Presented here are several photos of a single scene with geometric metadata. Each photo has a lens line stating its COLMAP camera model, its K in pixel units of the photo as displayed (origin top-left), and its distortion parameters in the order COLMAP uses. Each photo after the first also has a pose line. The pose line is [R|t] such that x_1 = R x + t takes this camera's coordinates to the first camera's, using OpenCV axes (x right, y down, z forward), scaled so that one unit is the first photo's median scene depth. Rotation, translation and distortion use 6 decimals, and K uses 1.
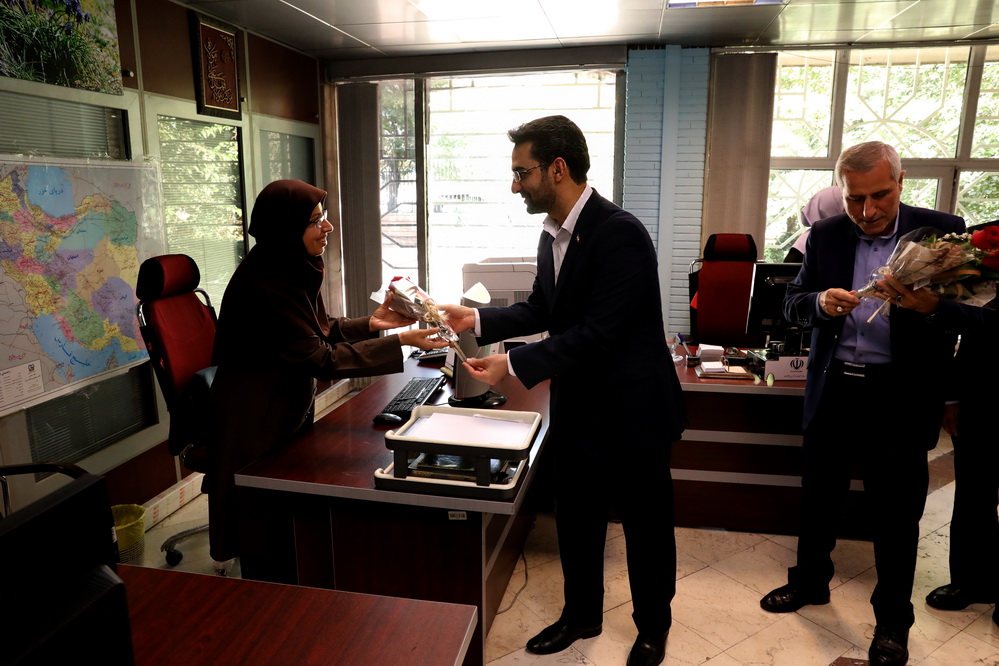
lens RADIAL K [[681.6, 0, 498.3], [0, 681.6, 334.2], [0, 0, 1]] dist [-0.100049, 0.076334]
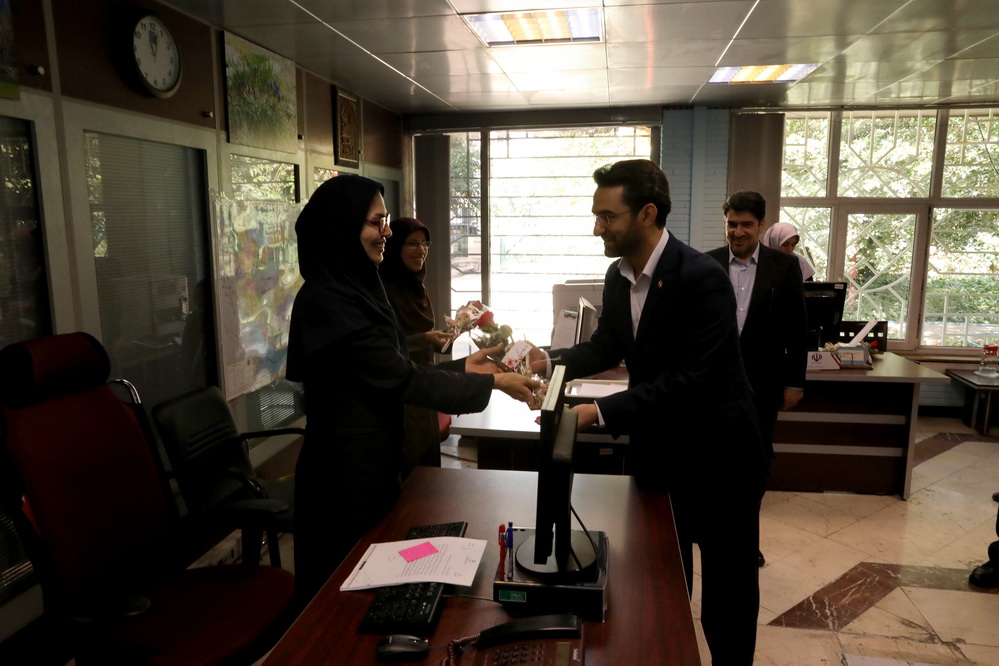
lens RADIAL K [[681.6, 0, 502.2], [0, 681.6, 333.9], [0, 0, 1]] dist [-0.100049, 0.076334]
pose [[0.999602, -0.008233, 0.026988, -0.133039], [0.009411, 0.998995, -0.043815, 0.031784], [-0.026600, 0.044052, 0.998675, -0.191530]]
